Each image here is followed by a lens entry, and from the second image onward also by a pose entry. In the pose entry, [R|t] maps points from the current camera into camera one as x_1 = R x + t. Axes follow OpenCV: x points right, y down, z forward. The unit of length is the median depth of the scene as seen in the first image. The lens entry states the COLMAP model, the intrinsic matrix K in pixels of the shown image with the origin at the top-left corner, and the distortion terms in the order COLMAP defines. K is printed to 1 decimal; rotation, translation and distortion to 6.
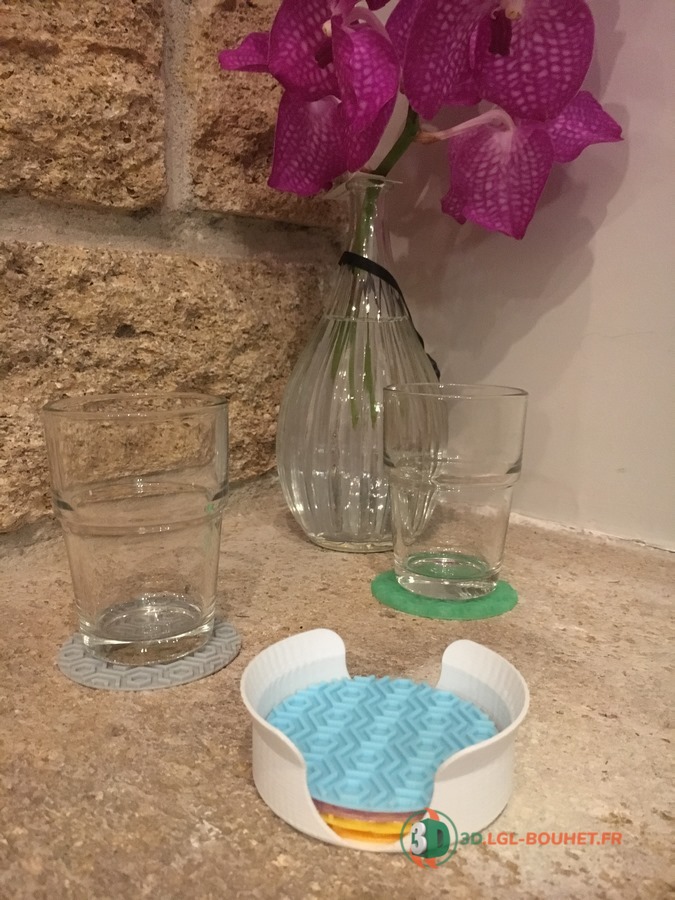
lens RADIAL K [[769.5, 0, 337.5], [0, 769.5, 450.0], [0, 0, 1]] dist [0.105828, -0.145435]
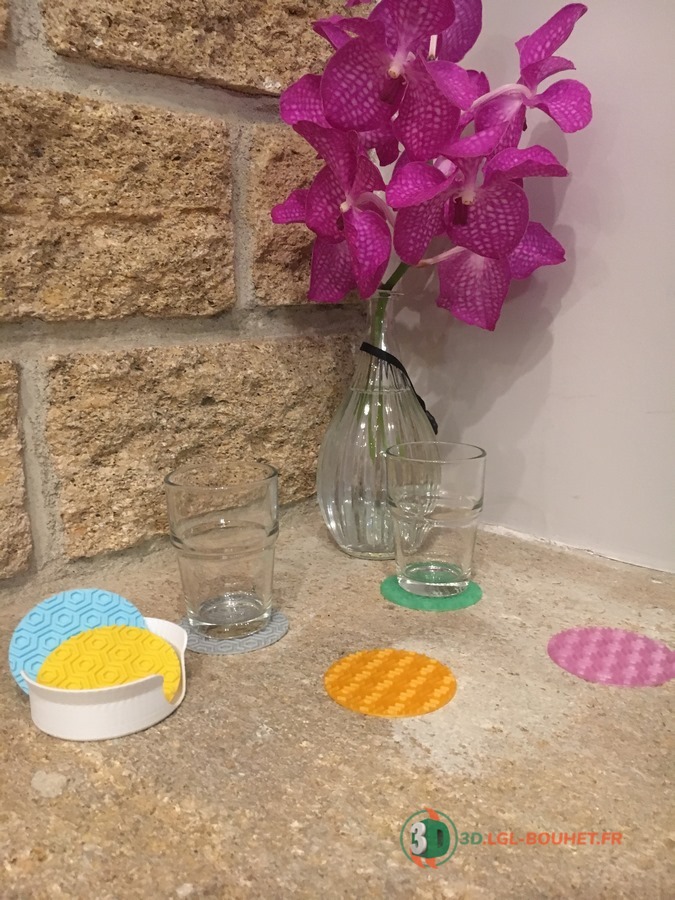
lens RADIAL K [[769.5, 0, 337.5], [0, 769.5, 450.0], [0, 0, 1]] dist [0.105828, -0.145435]
pose [[0.996214, -0.009682, -0.086389, 0.085078], [0.012413, 0.999438, 0.031137, -0.114841], [0.086039, -0.032092, 0.995775, -0.400903]]
